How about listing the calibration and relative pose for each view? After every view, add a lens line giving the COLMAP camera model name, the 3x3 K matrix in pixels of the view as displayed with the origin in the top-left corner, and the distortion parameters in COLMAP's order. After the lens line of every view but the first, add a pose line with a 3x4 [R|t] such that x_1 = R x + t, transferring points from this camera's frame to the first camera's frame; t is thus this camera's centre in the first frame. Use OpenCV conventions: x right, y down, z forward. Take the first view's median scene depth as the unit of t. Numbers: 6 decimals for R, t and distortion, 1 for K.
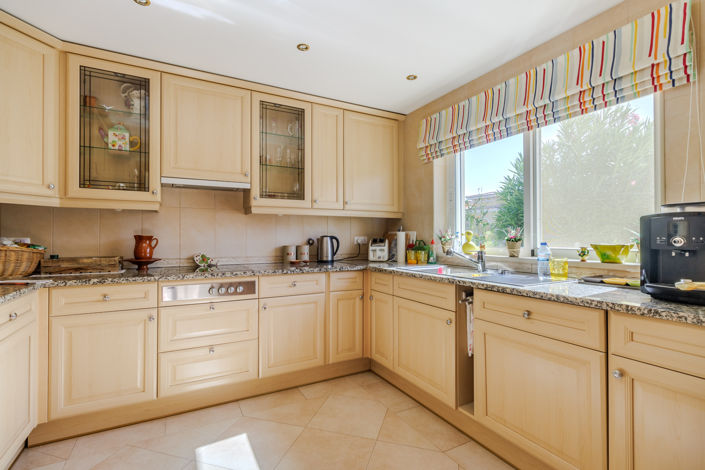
lens RADIAL K [[329.2, 0, 347.7], [0, 329.2, 231.5], [0, 0, 1]] dist [0.000021, -0.000134]
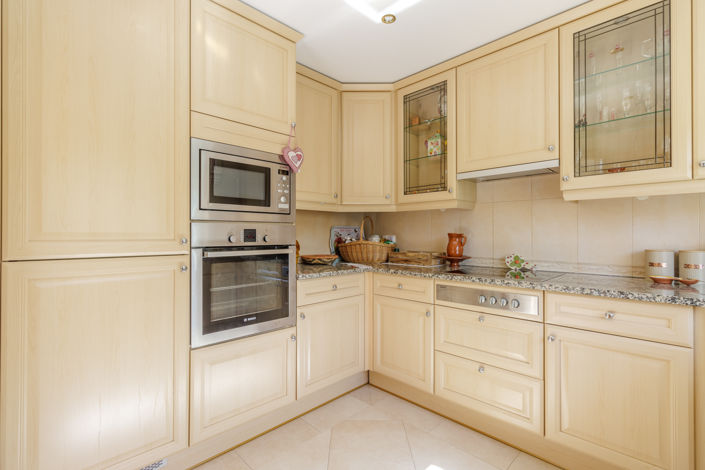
lens RADIAL K [[329.2, 0, 347.7], [0, 329.2, 231.5], [0, 0, 1]] dist [0.000021, -0.000134]
pose [[0.284889, -0.008916, -0.958519, 0.266946], [0.015561, 0.999868, -0.004676, 0.005871], [0.958434, -0.013583, 0.284990, 0.383920]]
